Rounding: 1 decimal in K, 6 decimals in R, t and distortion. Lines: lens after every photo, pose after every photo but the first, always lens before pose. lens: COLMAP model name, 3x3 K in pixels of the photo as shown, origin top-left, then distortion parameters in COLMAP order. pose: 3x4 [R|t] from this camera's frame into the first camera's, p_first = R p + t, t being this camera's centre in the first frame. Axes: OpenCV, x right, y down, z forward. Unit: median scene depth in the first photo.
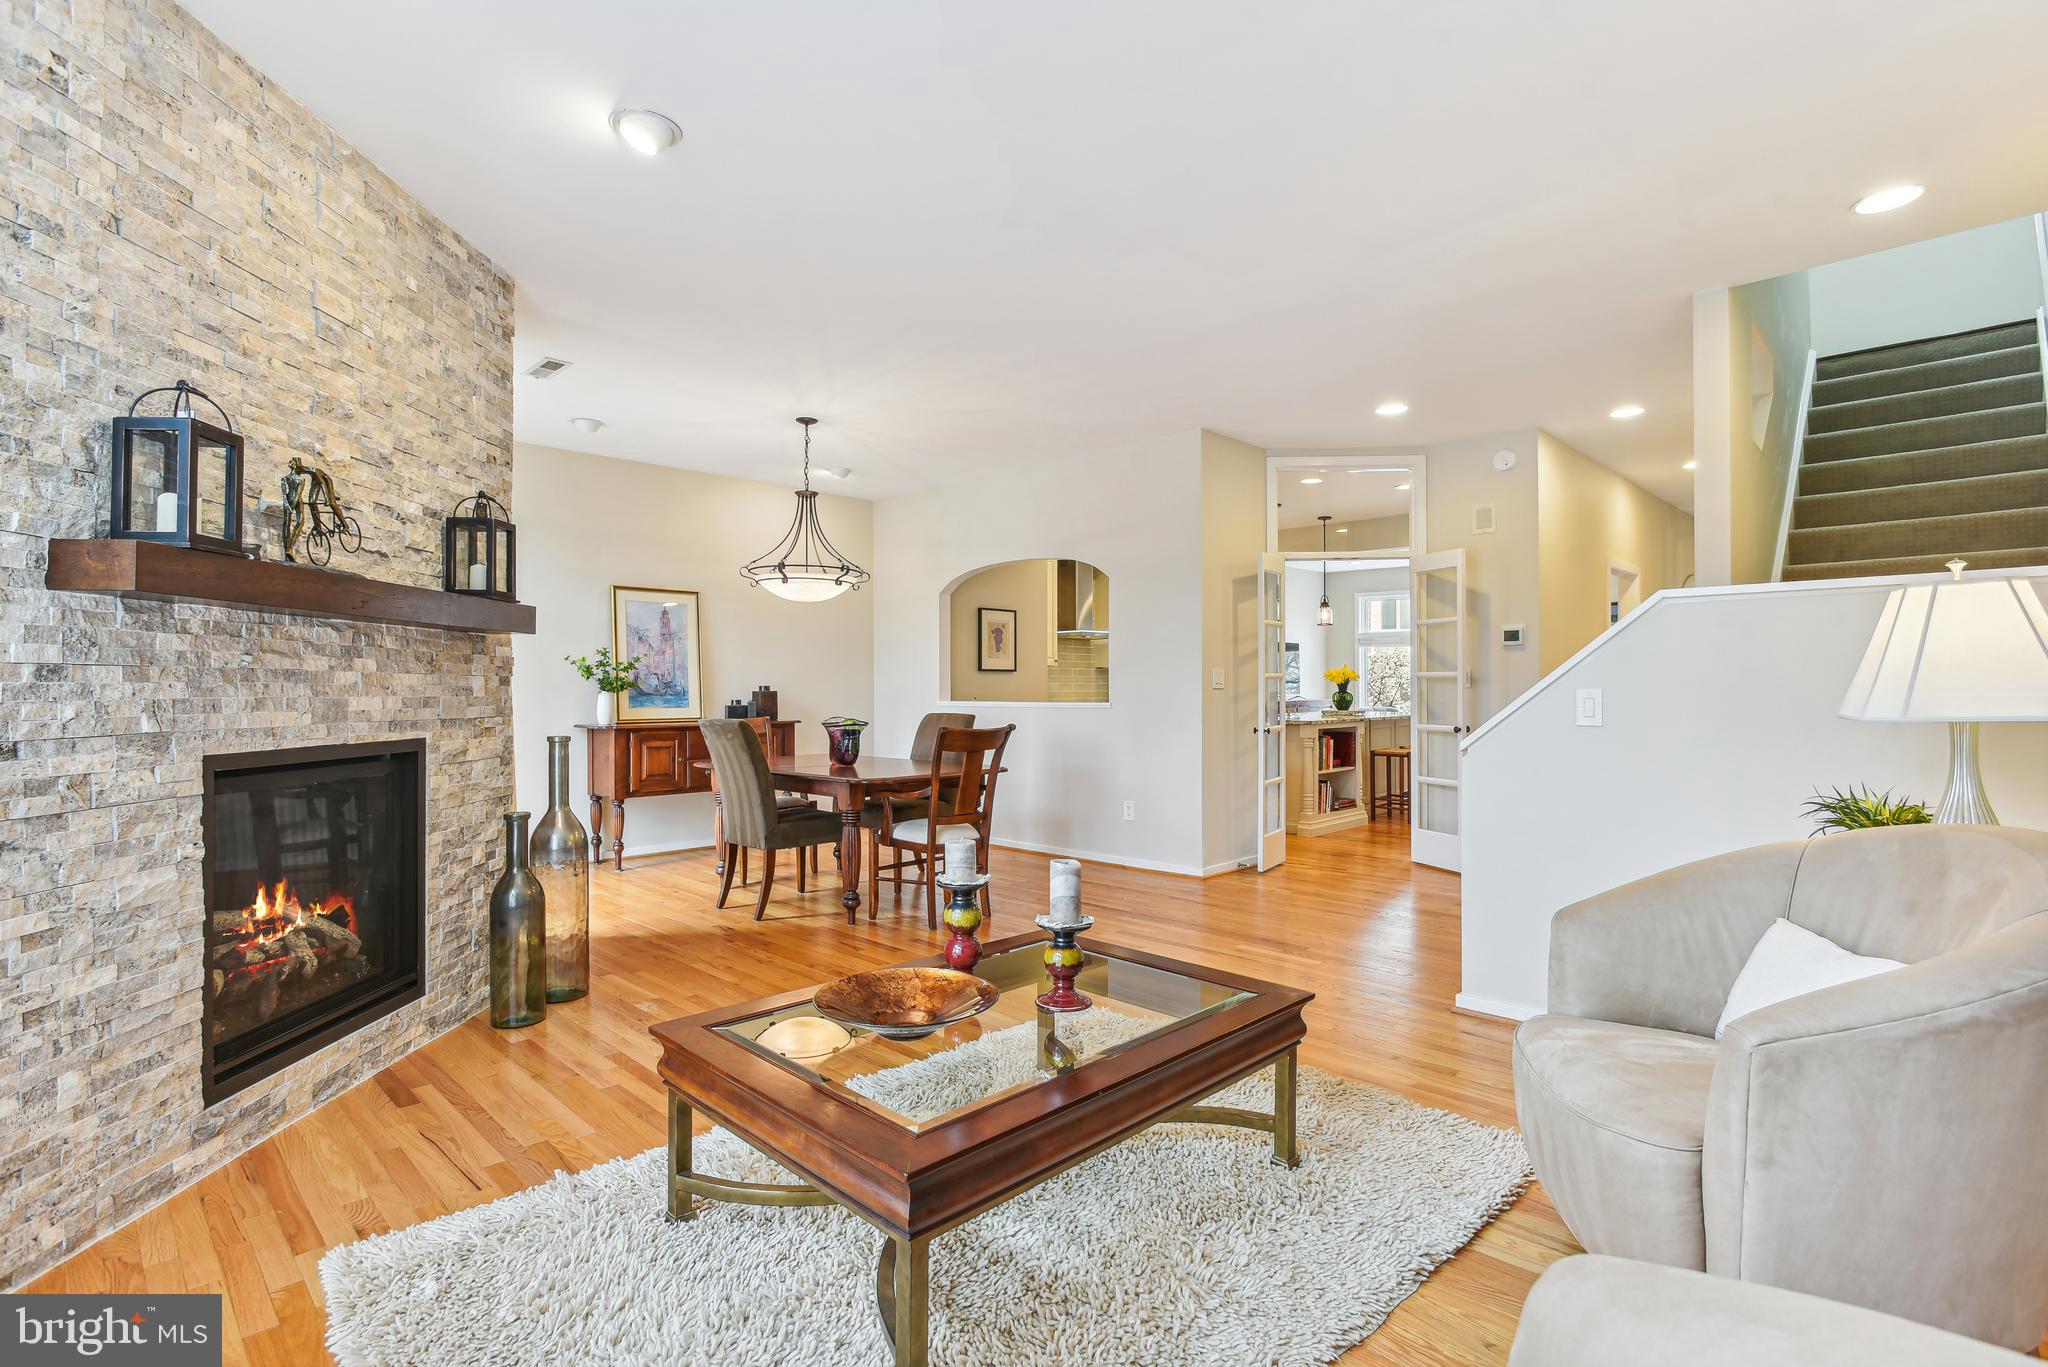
lens RADIAL K [[976.0, 0, 1024.0], [0, 976.0, 683.5], [0, 0, 1]] dist [-0.011958, 0.000285]
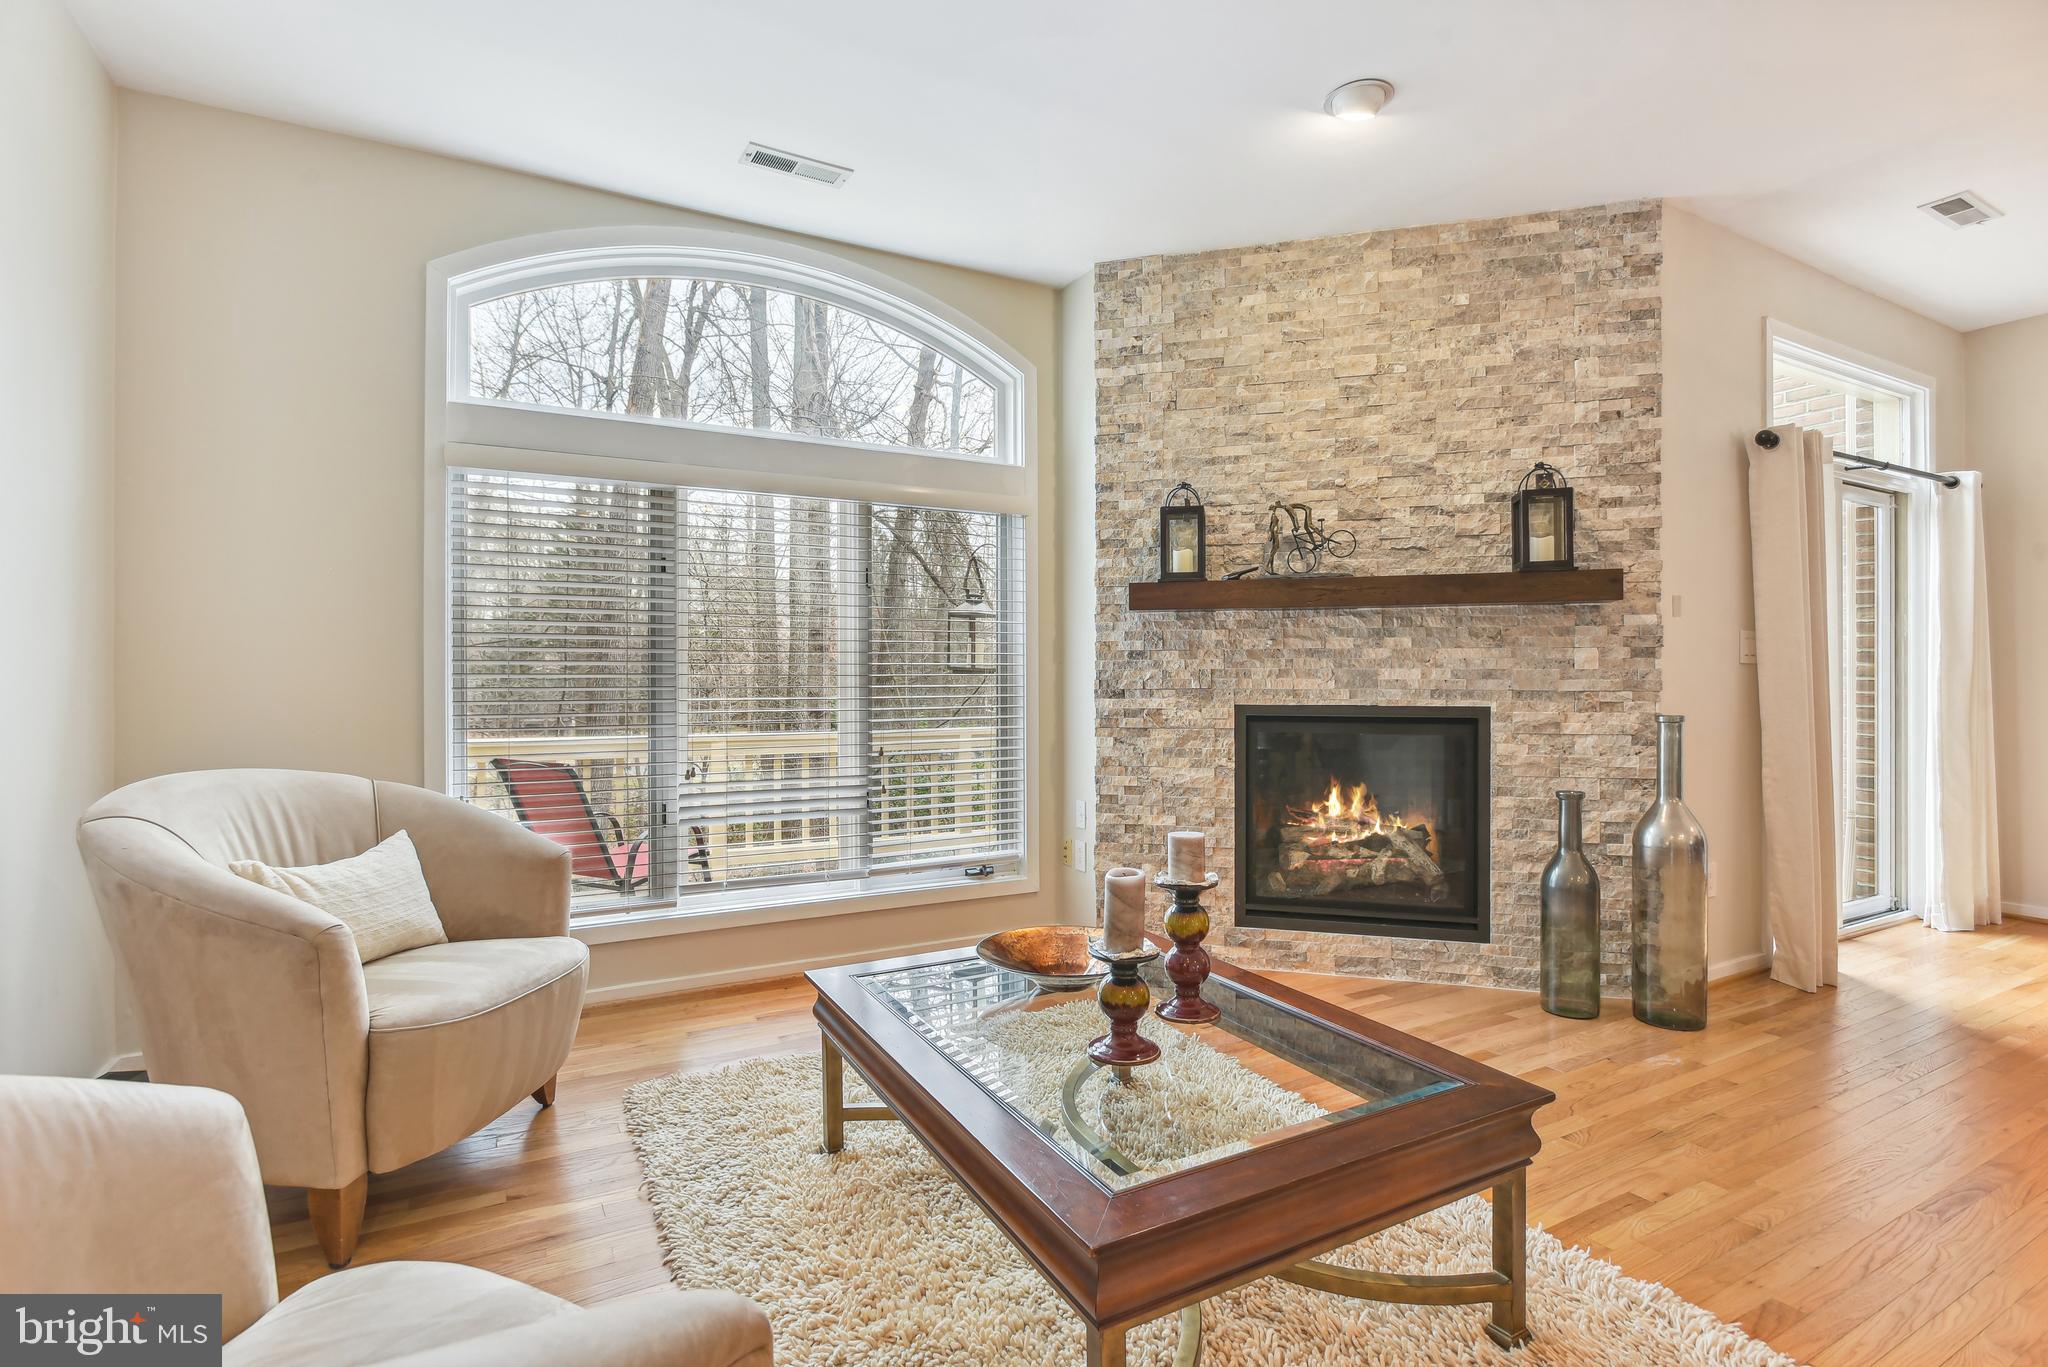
lens RADIAL K [[976.0, 0, 1024.0], [0, 976.0, 683.5], [0, 0, 1]] dist [-0.011958, 0.000285]
pose [[-0.284307, 0.007885, -0.958701, 0.313342], [0.006919, 0.999957, 0.006172, 0.010712], [0.958708, -0.004879, -0.284349, 0.442038]]
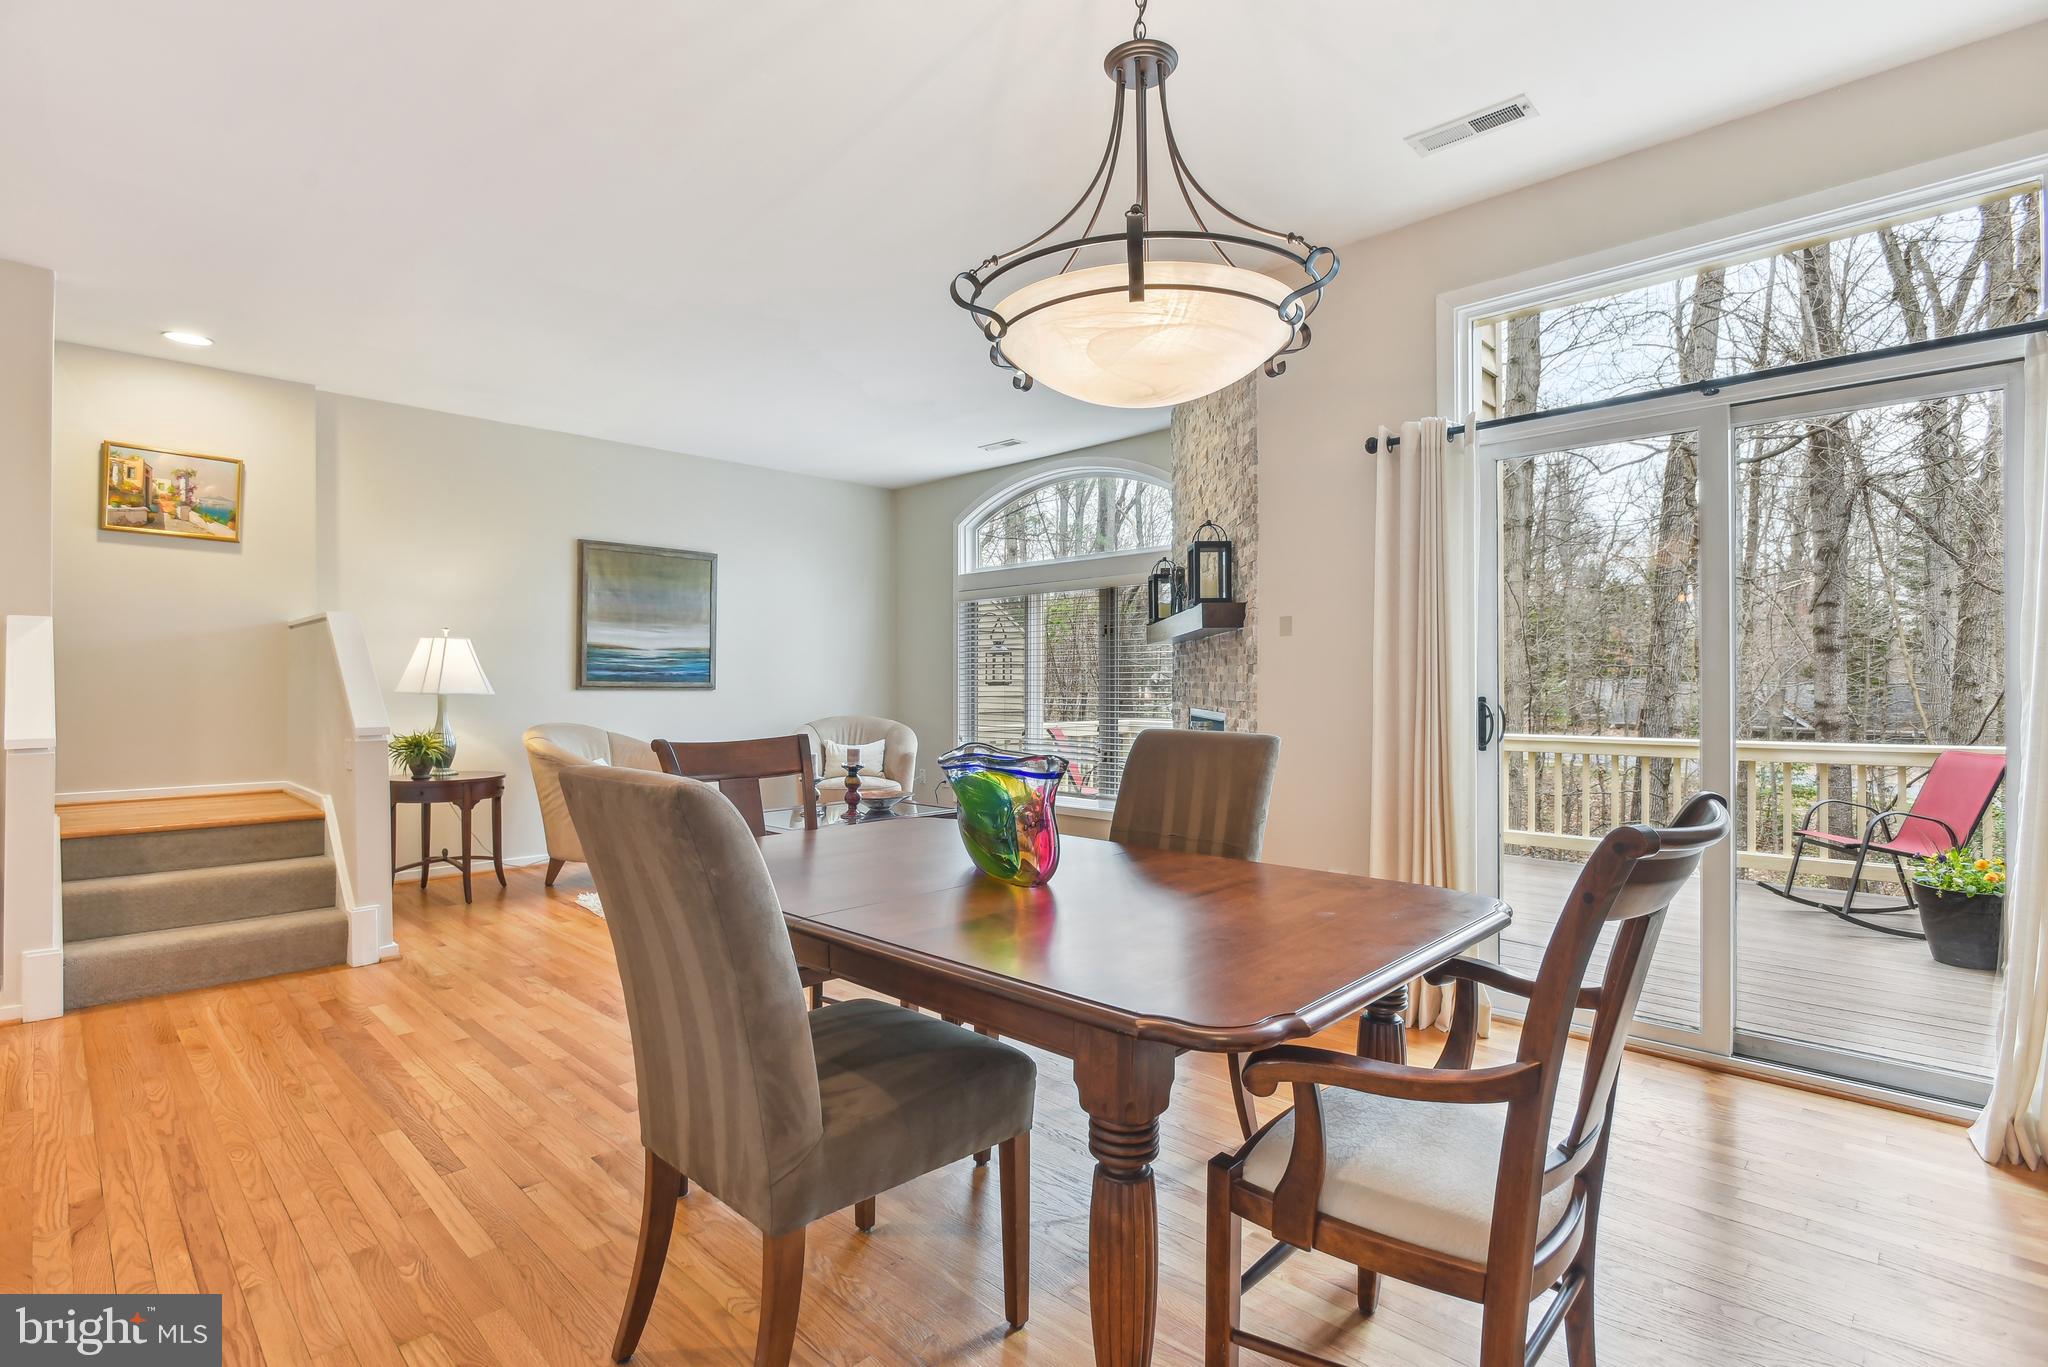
lens RADIAL K [[978.8, 0, 1027.8], [0, 978.8, 690.1], [0, 0, 1]] dist [0.001866, 0.000437]
pose [[-0.999933, 0.005032, -0.010443, -0.175939], [0.005014, 0.999986, 0.001776, 0.011112], [0.010452, 0.001724, -0.999944, 1.297698]]
